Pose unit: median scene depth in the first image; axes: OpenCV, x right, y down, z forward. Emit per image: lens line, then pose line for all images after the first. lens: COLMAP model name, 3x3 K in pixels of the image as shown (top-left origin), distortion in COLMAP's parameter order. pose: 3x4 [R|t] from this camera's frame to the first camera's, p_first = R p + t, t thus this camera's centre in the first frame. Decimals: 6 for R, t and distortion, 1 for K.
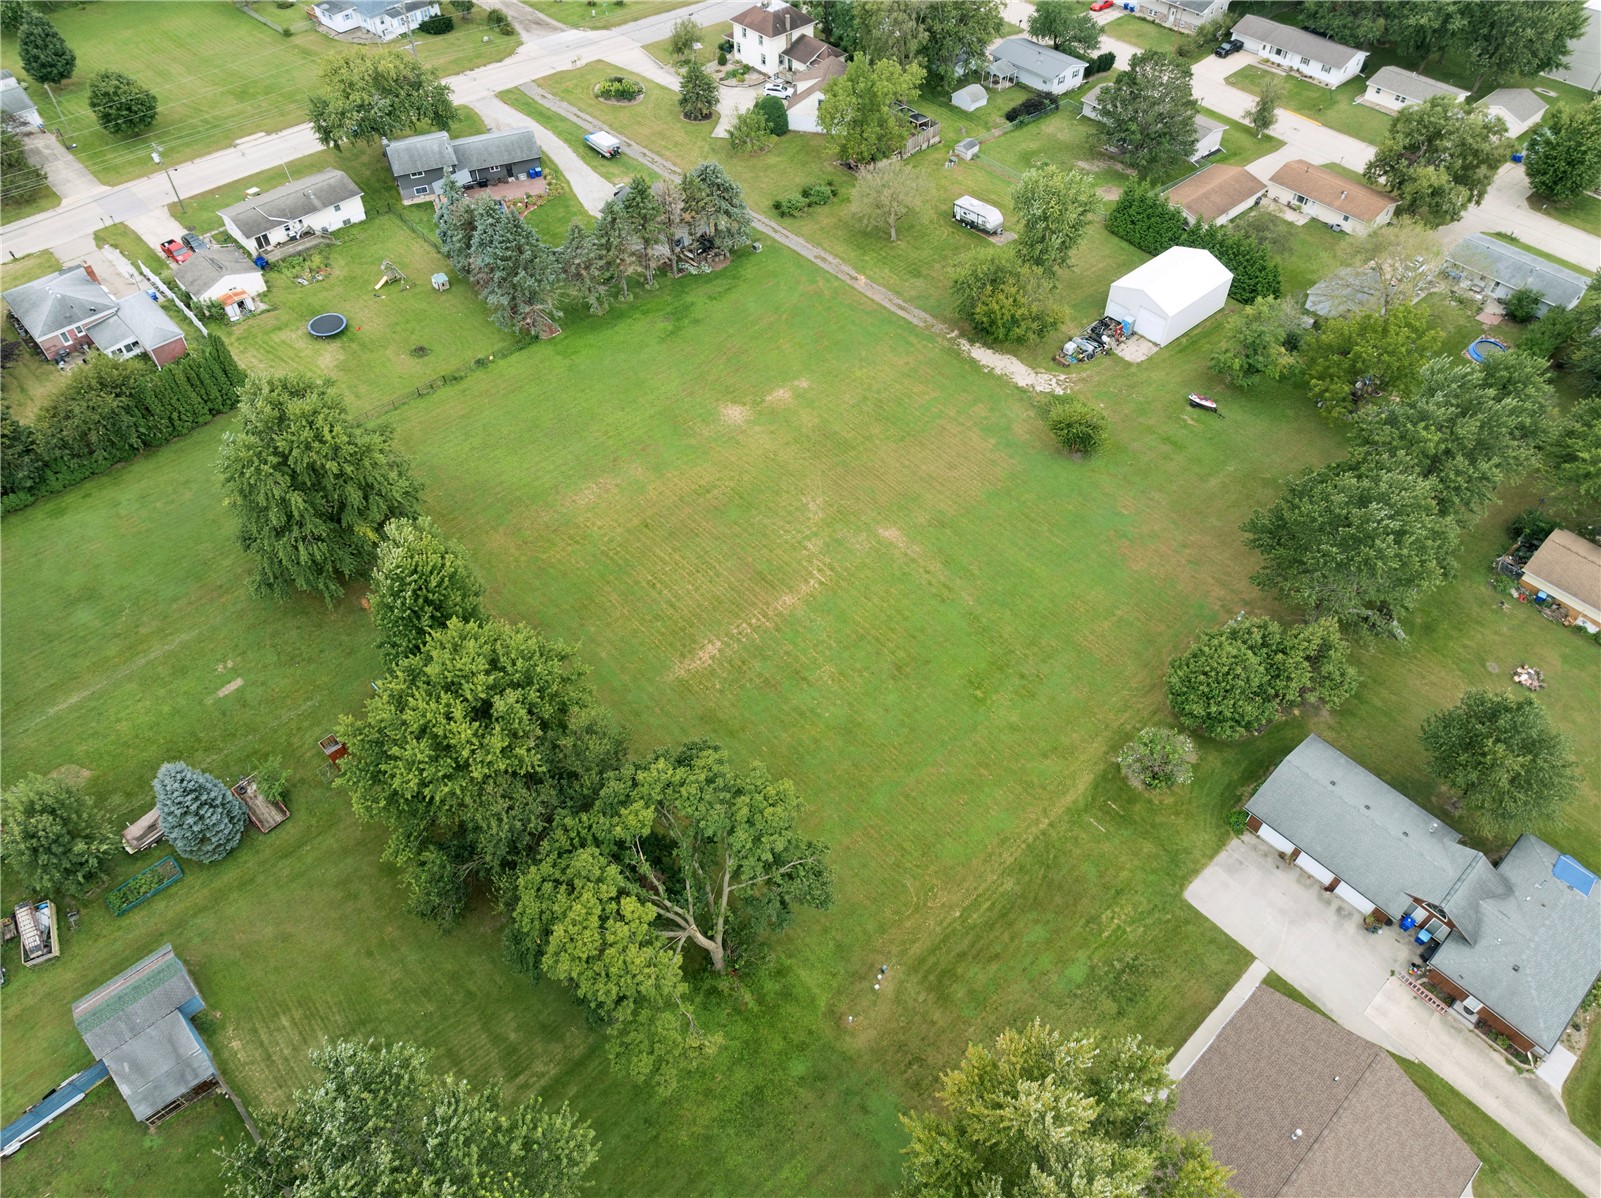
lens RADIAL K [[1131.7, 0, 803.2], [0, 1131.7, 596.9], [0, 0, 1]] dist [-0.038415, 0.003576]
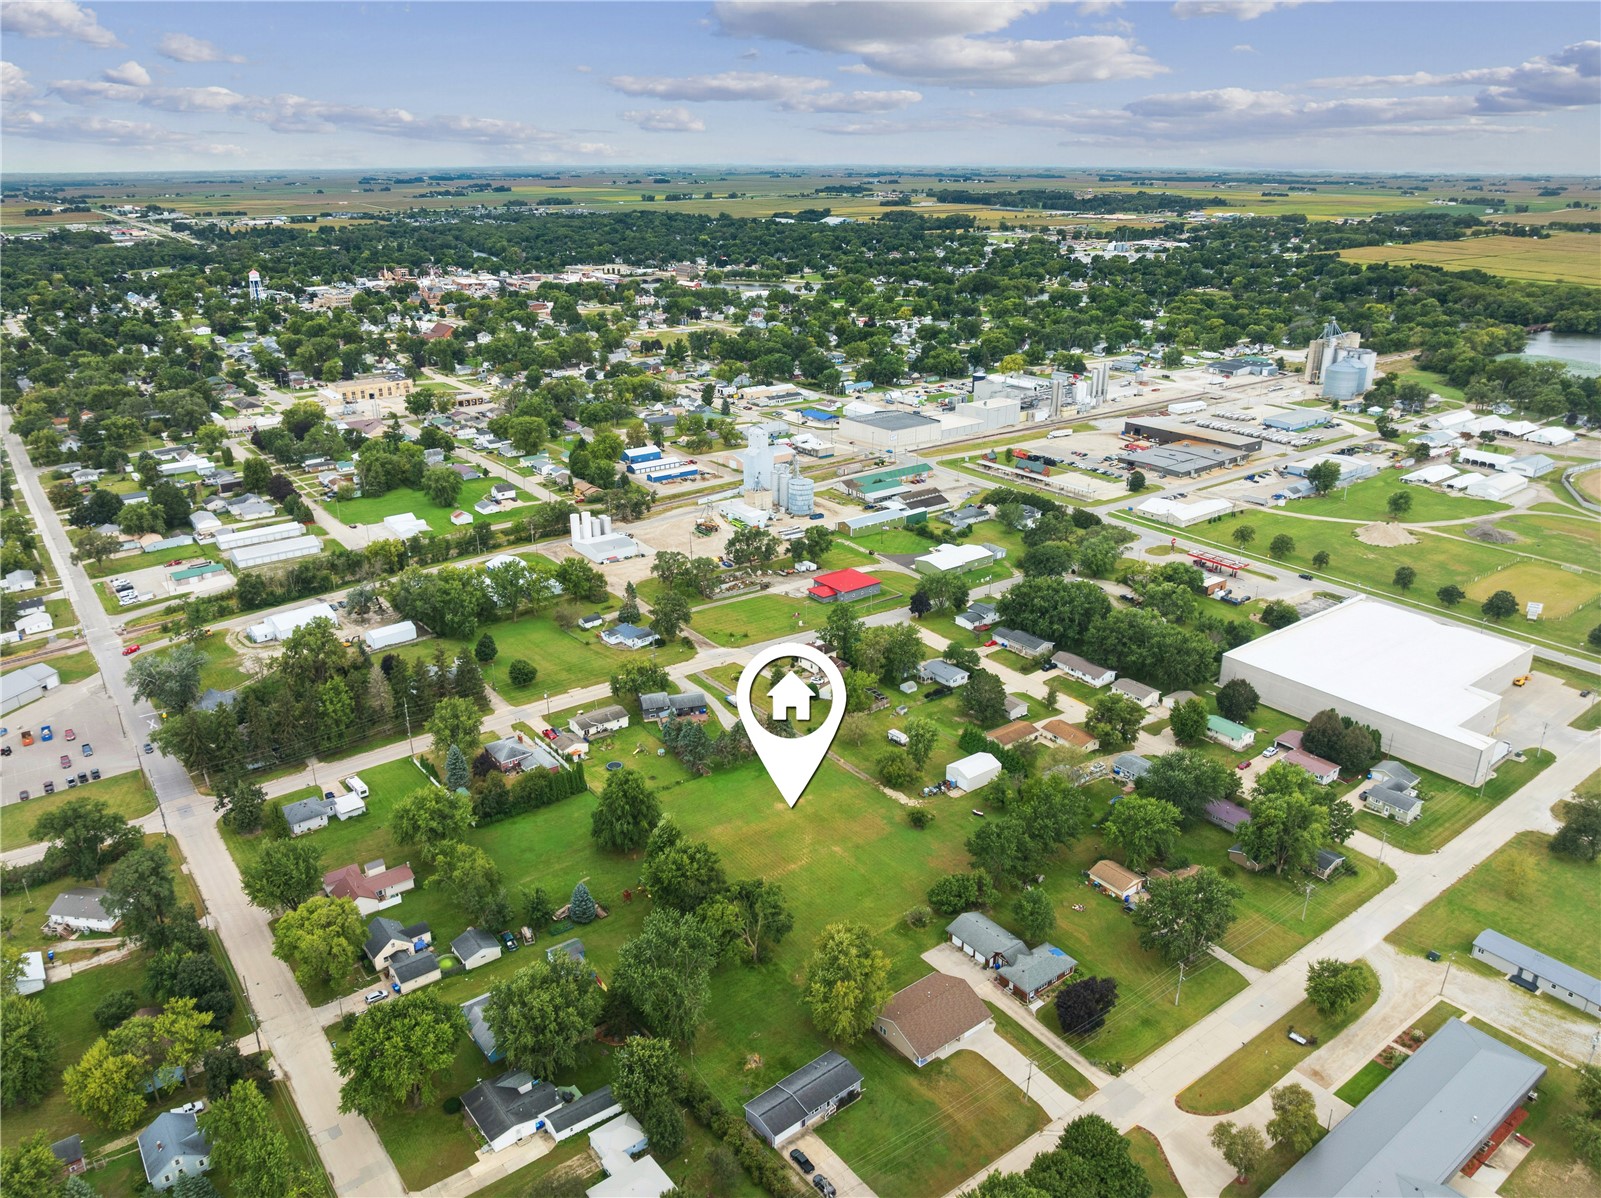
lens RADIAL K [[1131.7, 0, 803.2], [0, 1131.7, 596.9], [0, 0, 1]] dist [-0.038415, 0.003576]
pose [[0.995840, 0.033279, -0.084825, 0.161986], [-0.068719, 0.885613, -0.459312, 0.498528], [0.059837, 0.463230, 0.884216, -1.224924]]
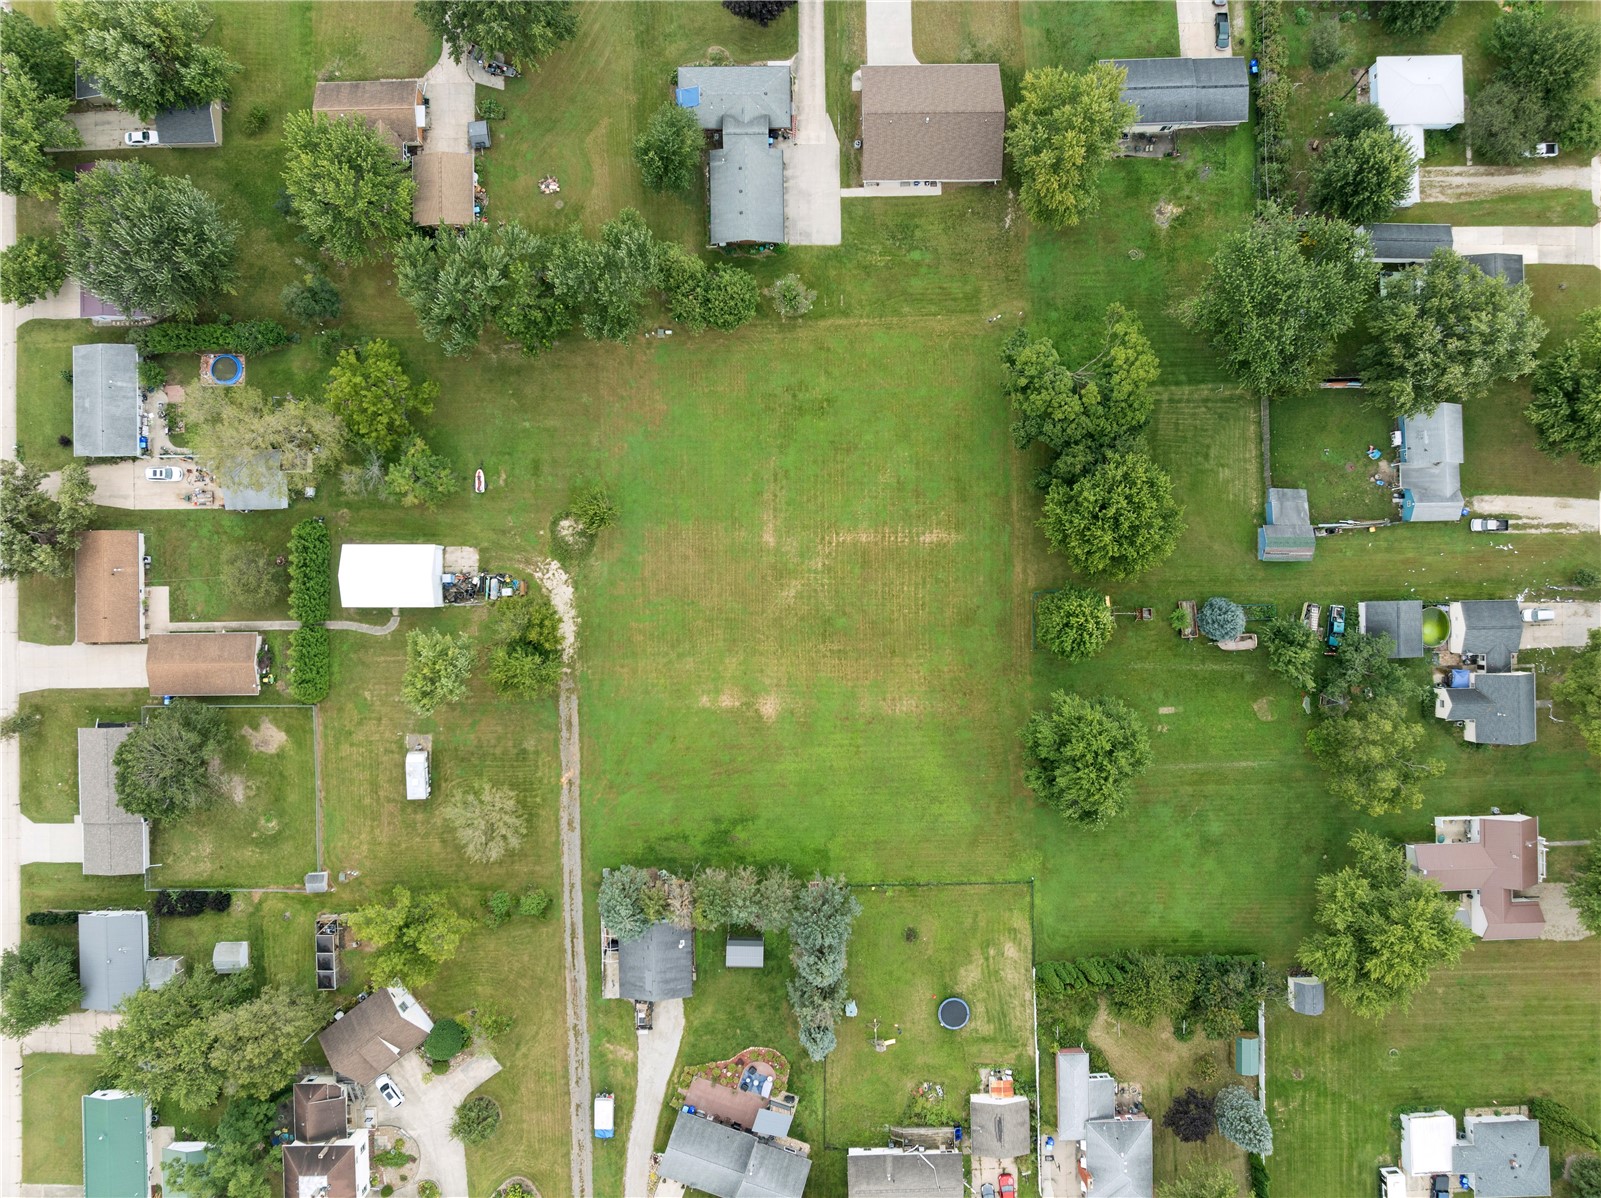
lens RADIAL K [[1131.7, 0, 803.2], [0, 1131.7, 596.9], [0, 0, 1]] dist [-0.038415, 0.003576]
pose [[-0.744522, -0.667552, -0.007812, 0.004517], [0.494388, -0.559180, 0.665506, -0.846897], [-0.448628, 0.491622, 0.746352, -0.049445]]
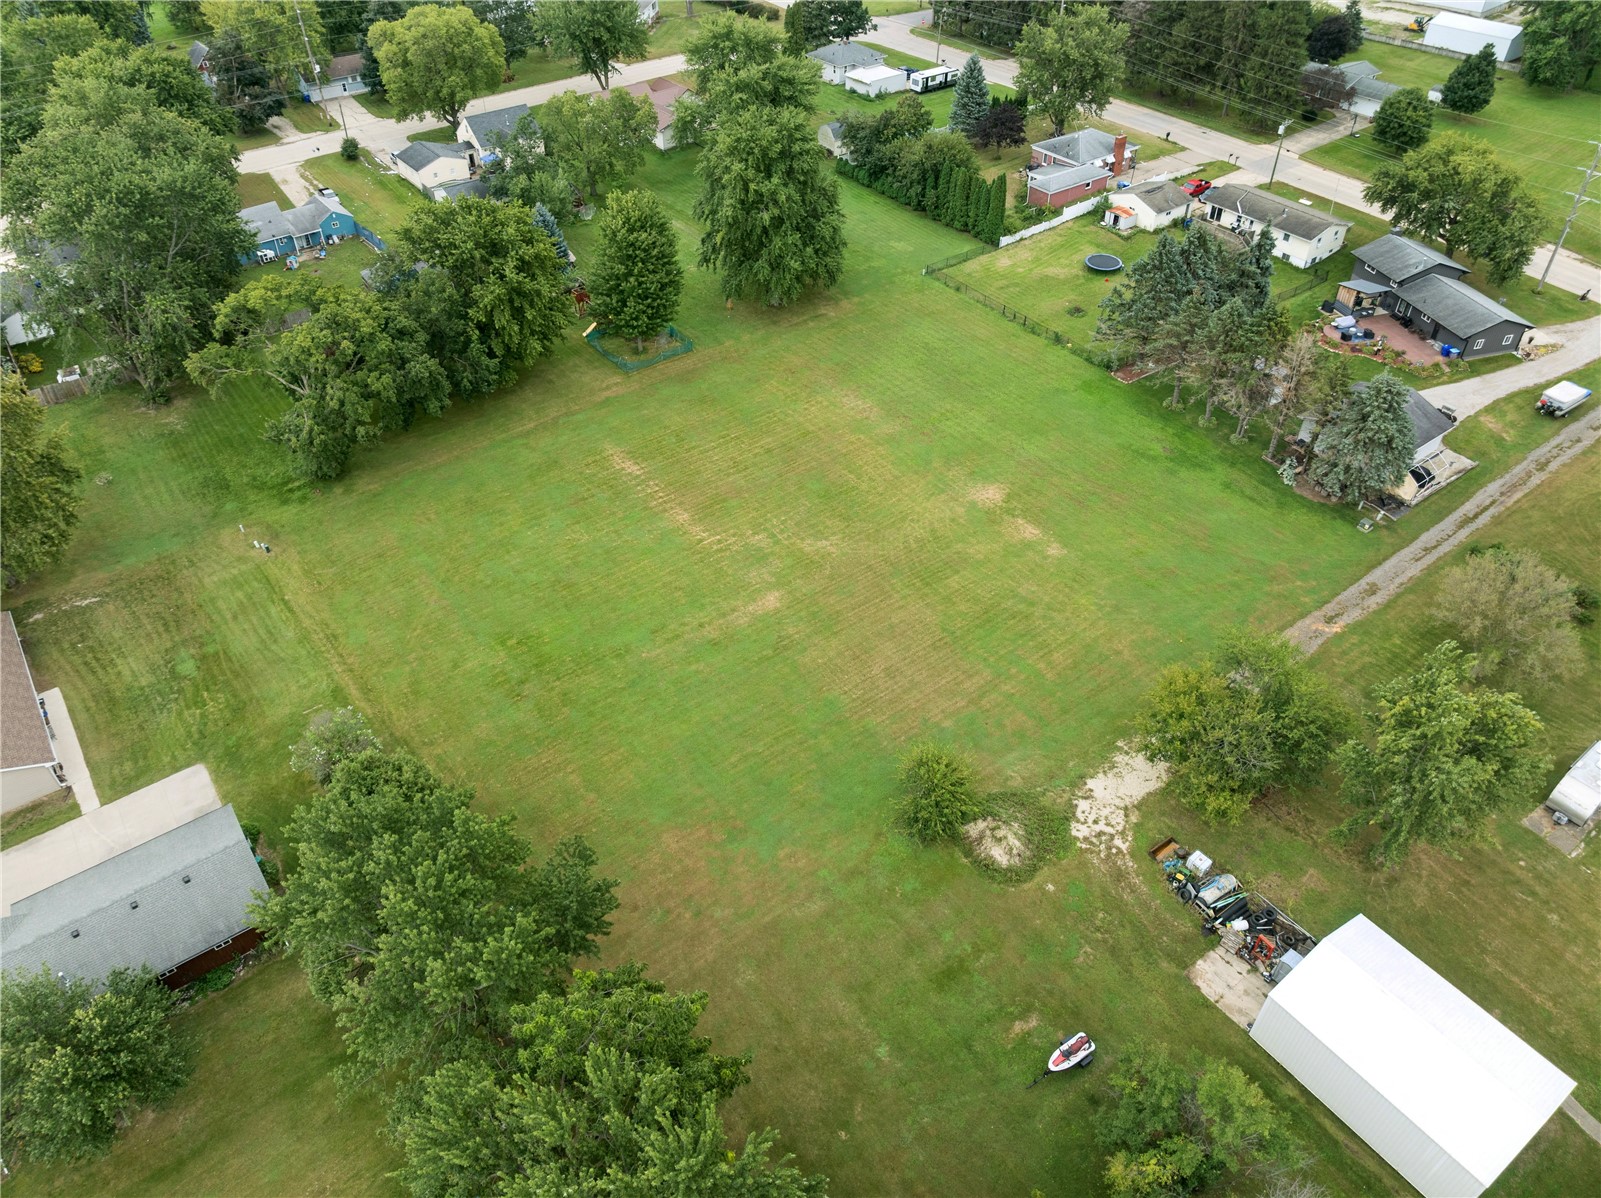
lens RADIAL K [[1131.7, 0, 803.2], [0, 1131.7, 596.9], [0, 0, 1]] dist [-0.038415, 0.003576]
pose [[-0.101406, 0.649251, -0.753784, 0.566125], [-0.745493, 0.452126, 0.489717, -0.390604], [0.658754, 0.611601, 0.438164, 0.532668]]
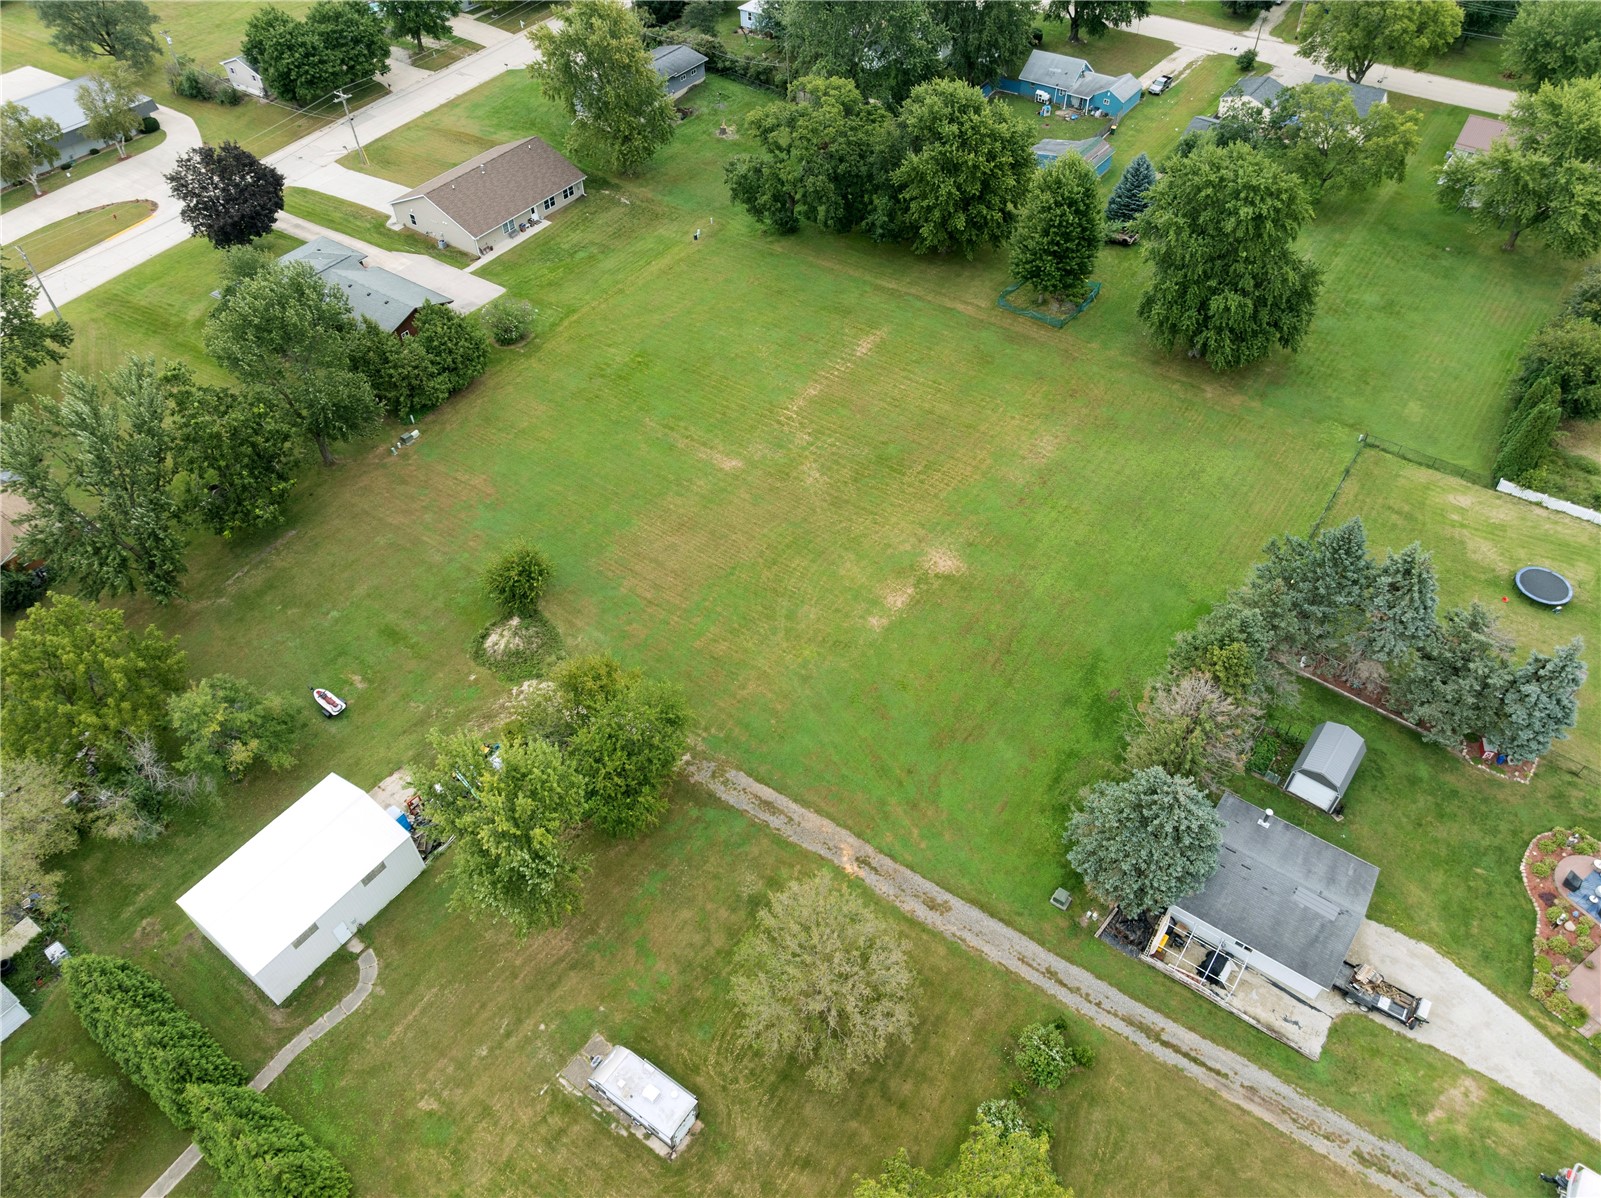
lens RADIAL K [[1131.7, 0, 803.2], [0, 1131.7, 596.9], [0, 0, 1]] dist [-0.038415, 0.003576]
pose [[-0.979343, 0.155680, -0.129040, 0.130086], [-0.142116, -0.075970, 0.986930, -0.849723], [0.143843, 0.984882, 0.096526, 0.839228]]
